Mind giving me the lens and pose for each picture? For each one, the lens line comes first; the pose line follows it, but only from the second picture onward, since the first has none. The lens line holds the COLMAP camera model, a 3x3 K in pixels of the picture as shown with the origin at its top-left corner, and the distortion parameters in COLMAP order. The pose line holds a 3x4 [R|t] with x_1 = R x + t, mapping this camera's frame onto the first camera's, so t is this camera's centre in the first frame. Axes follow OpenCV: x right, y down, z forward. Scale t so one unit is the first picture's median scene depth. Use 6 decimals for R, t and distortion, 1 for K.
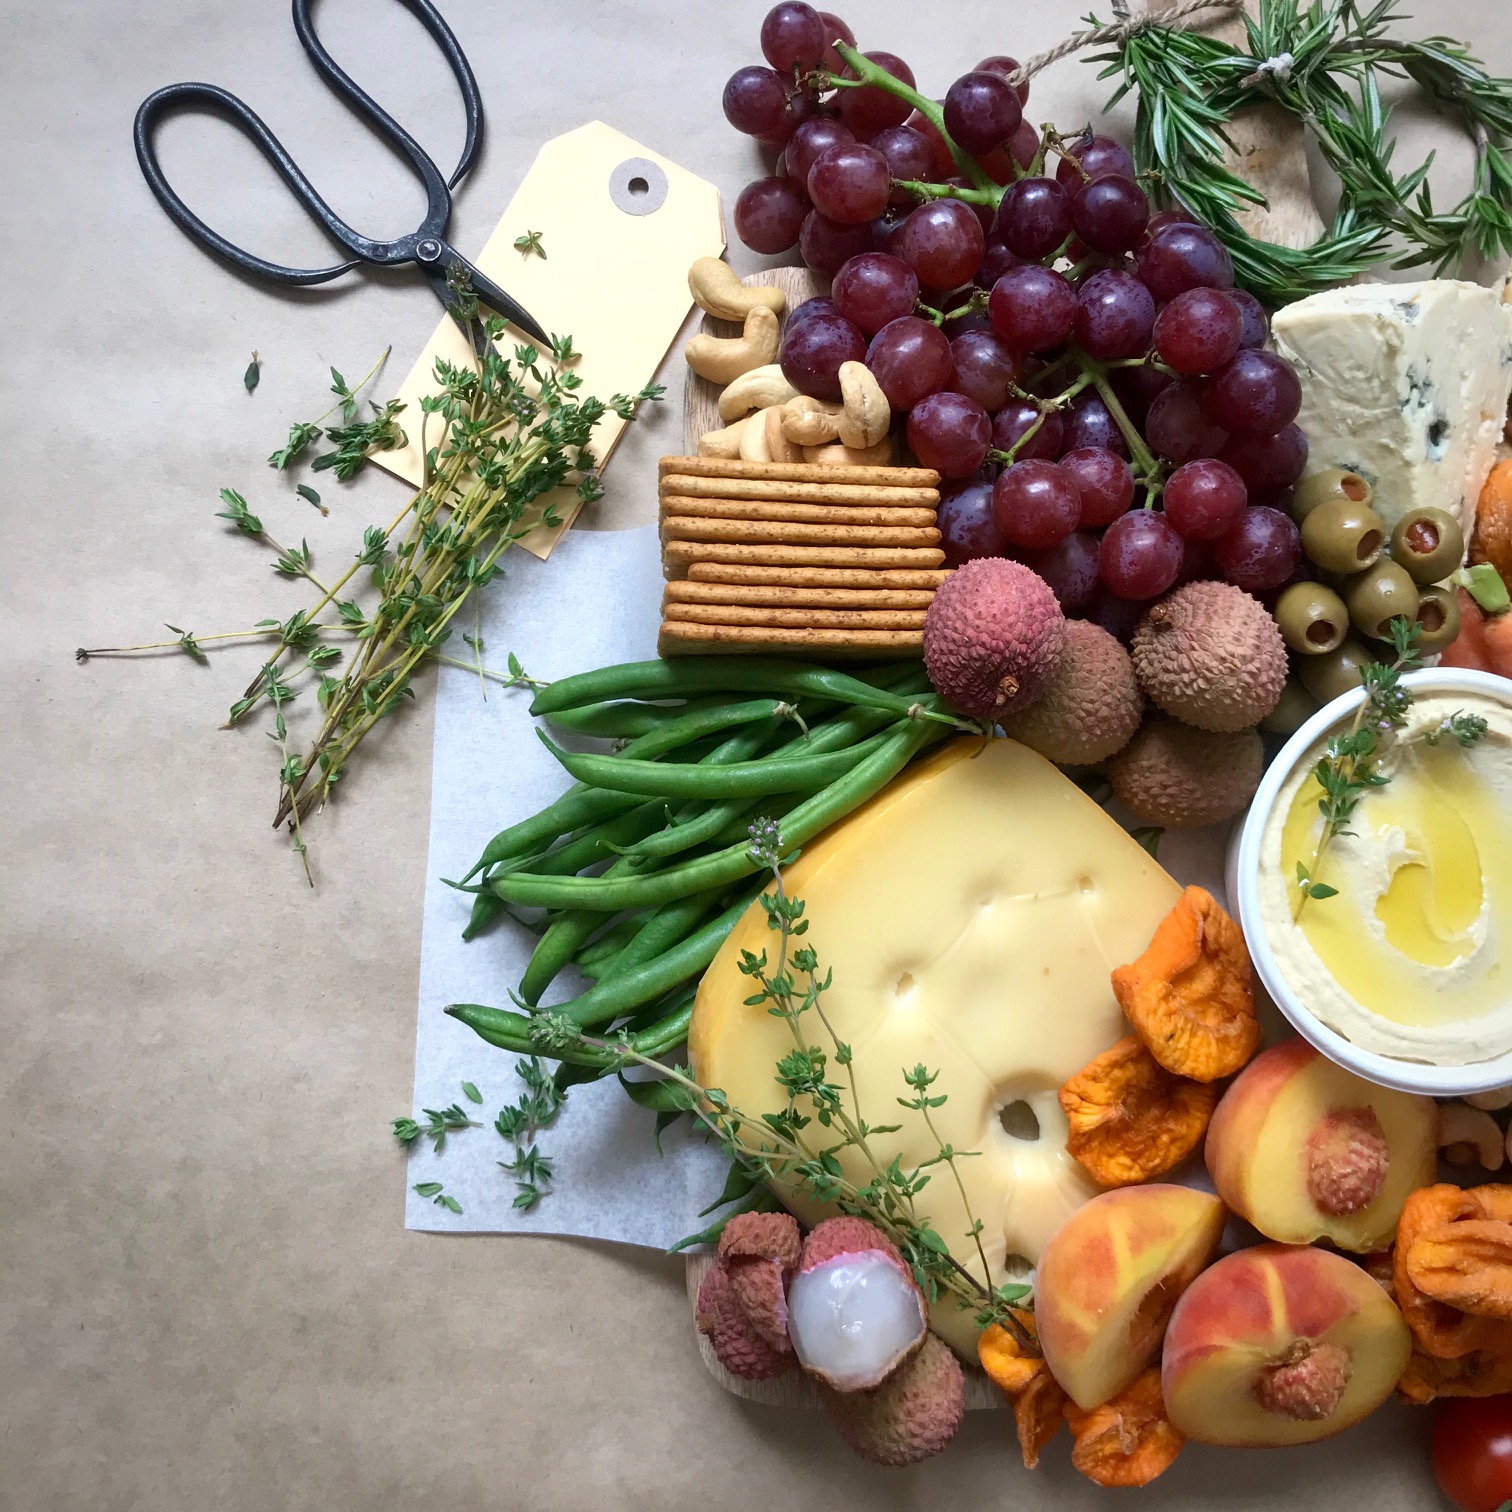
lens RADIAL K [[1661.4, 0, 763.7], [0, 1661.4, 757.9], [0, 0, 1]] dist [0.127916, -0.434447]
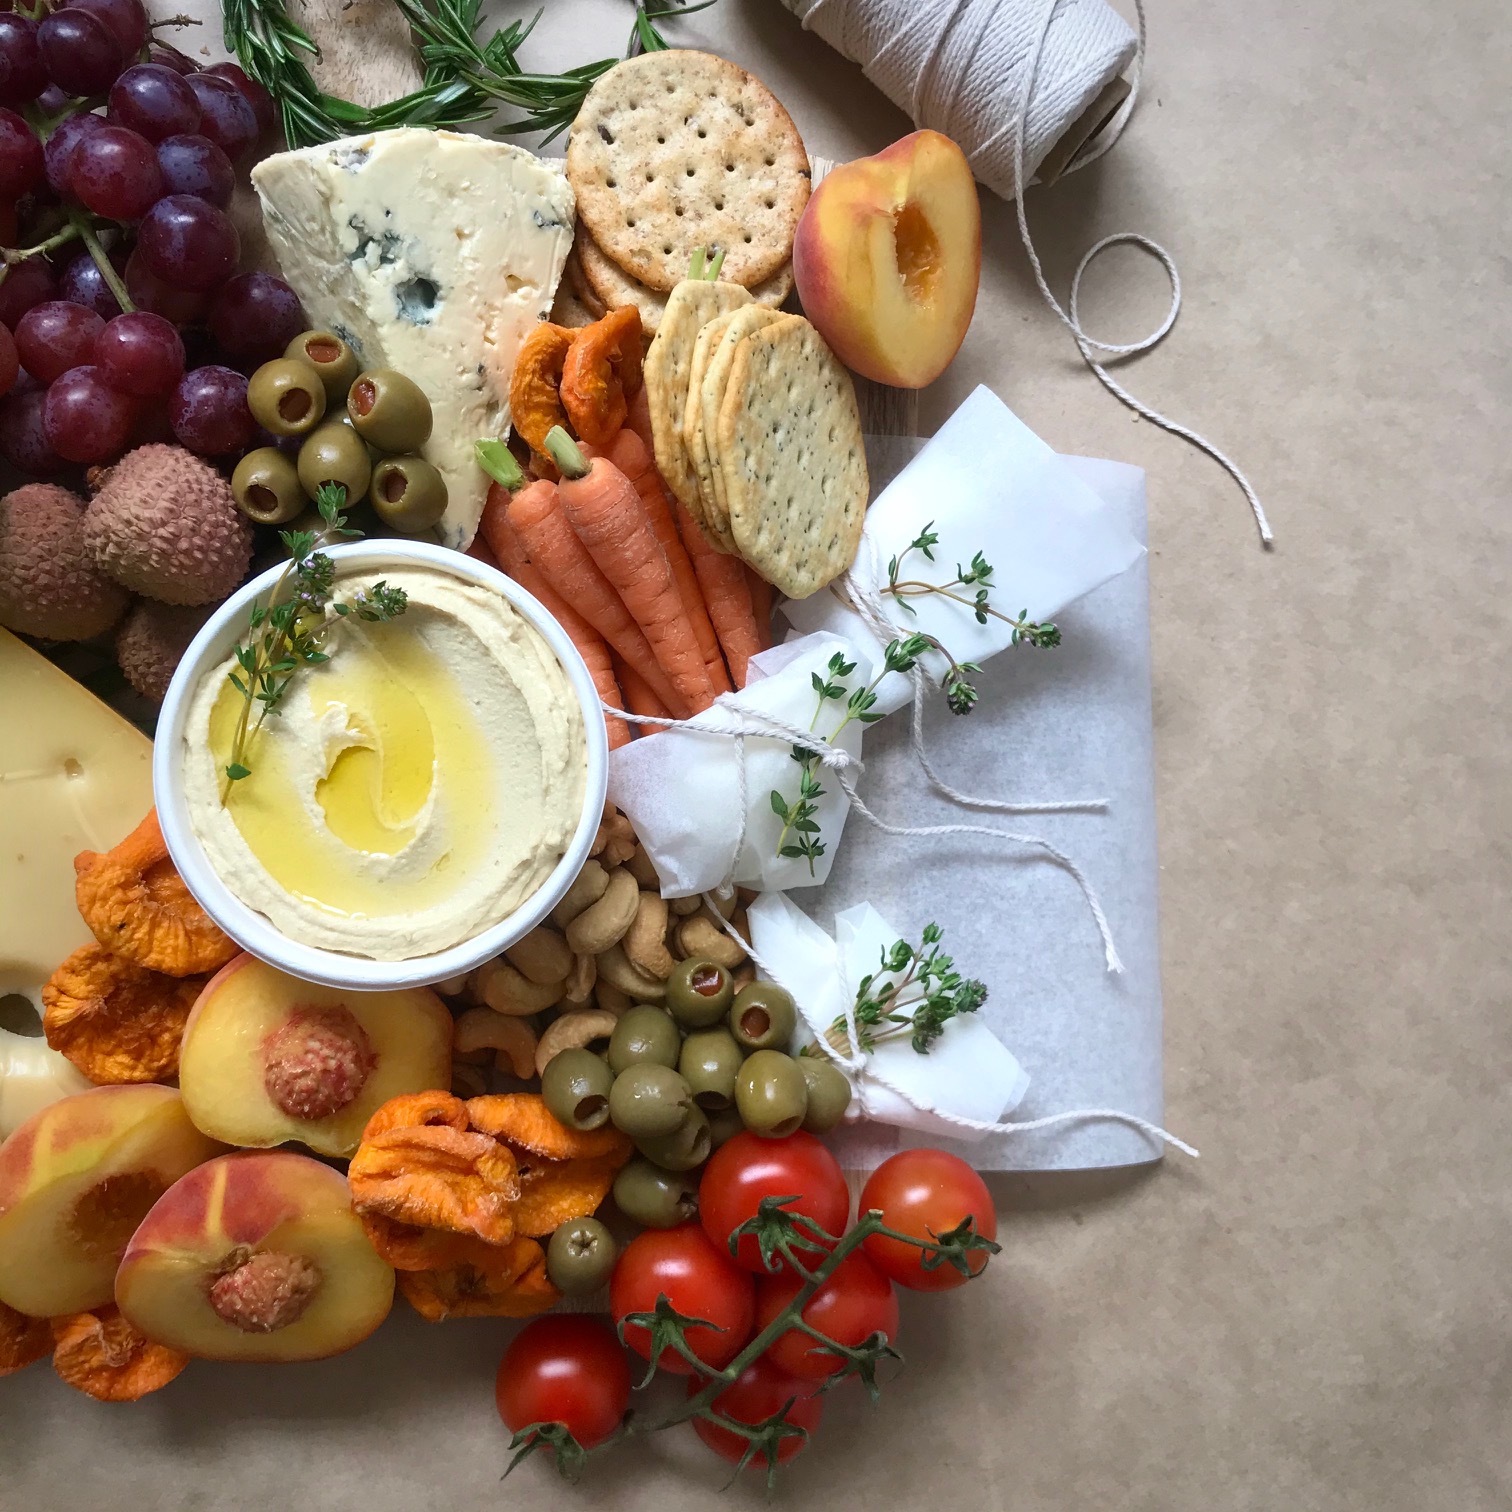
lens RADIAL K [[1666.6, 0, 766.6], [0, 1666.6, 754.4], [0, 0, 1]] dist [0.096946, -0.362516]
pose [[0.999757, 0.021754, -0.003486, 0.600886], [-0.021702, 0.999662, 0.014282, 0.047362], [0.003795, -0.014203, 0.999892, 0.054103]]
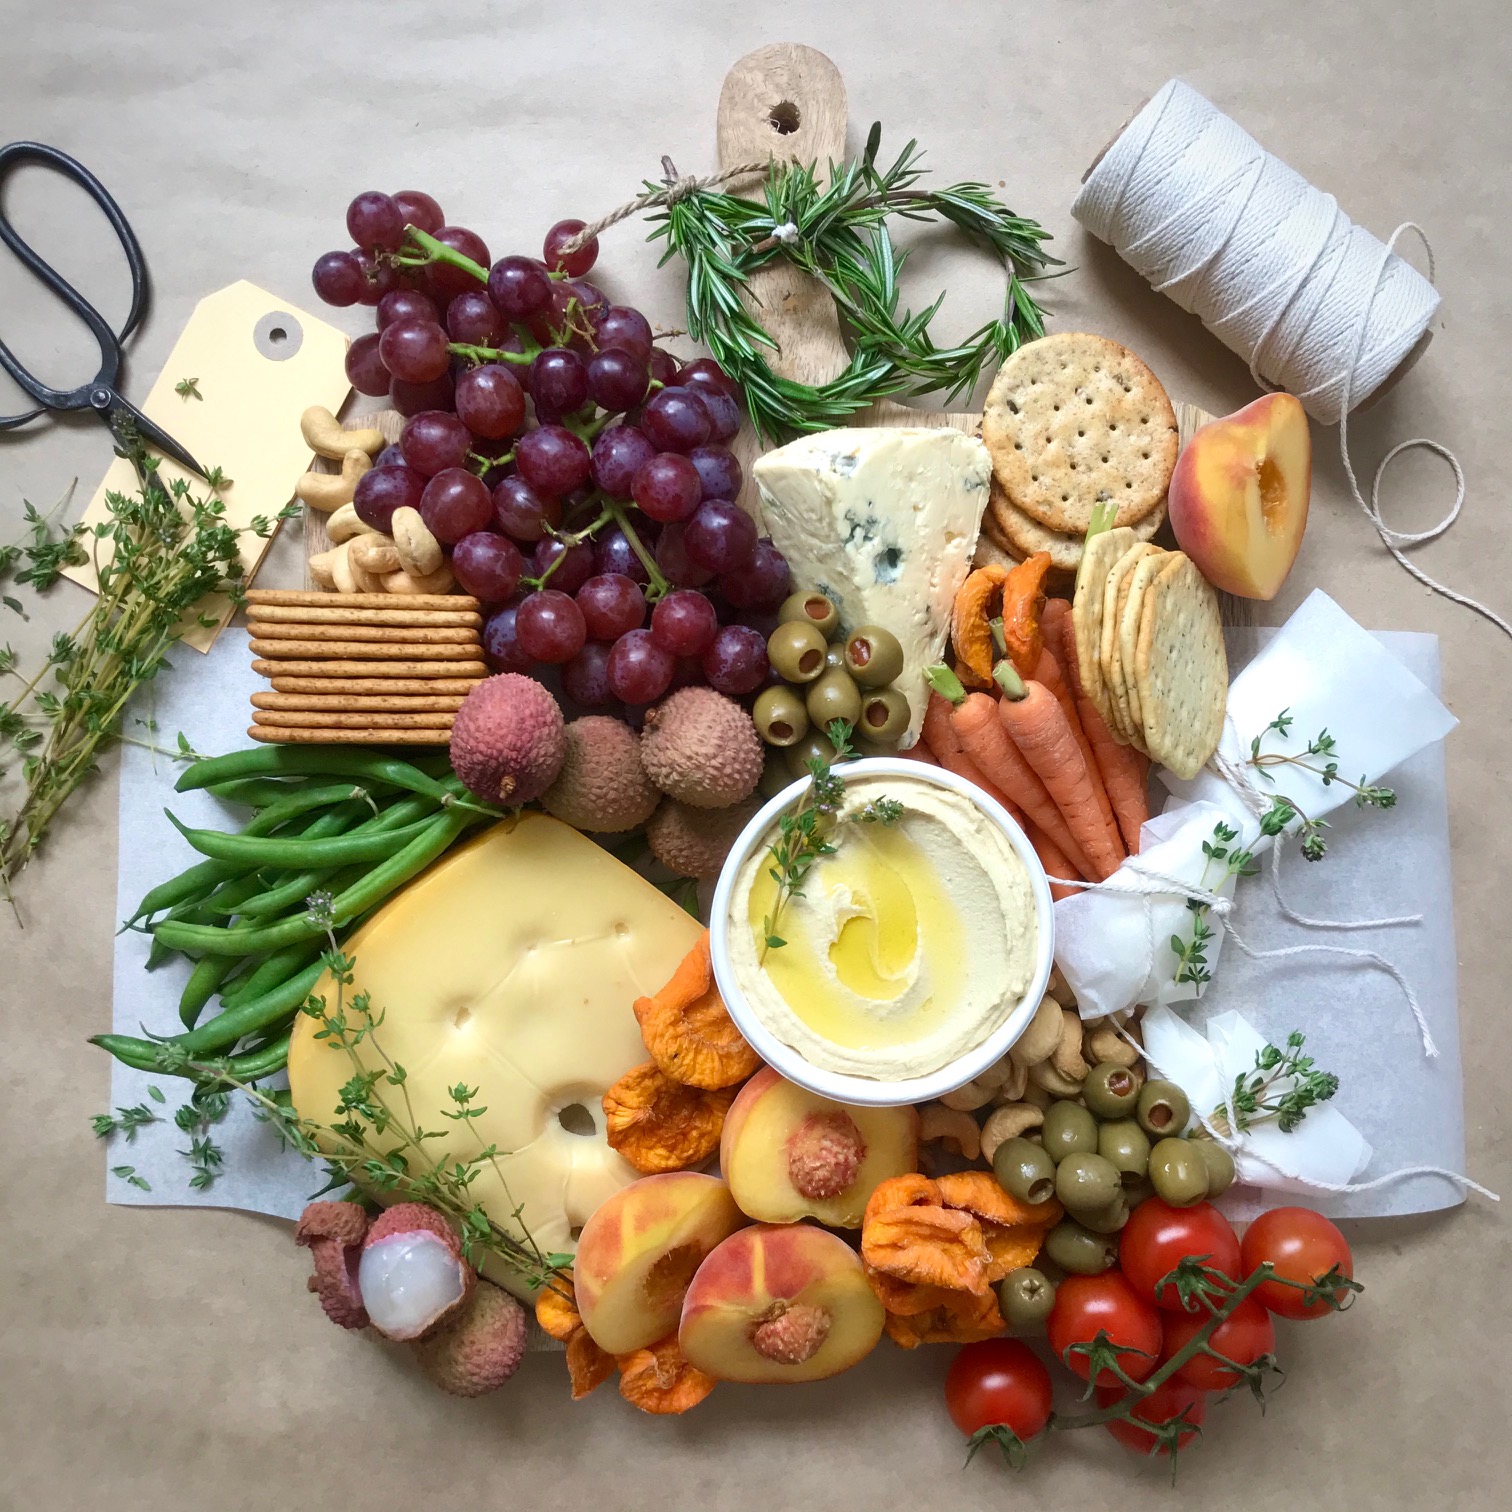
lens RADIAL K [[1661.4, 0, 763.7], [0, 1661.4, 757.9], [0, 0, 1]] dist [0.127916, -0.434447]
pose [[0.998673, -0.011297, -0.050236, 0.367228], [0.014115, 0.998325, 0.056106, -0.118735], [0.049518, -0.056741, 0.997160, -0.205022]]
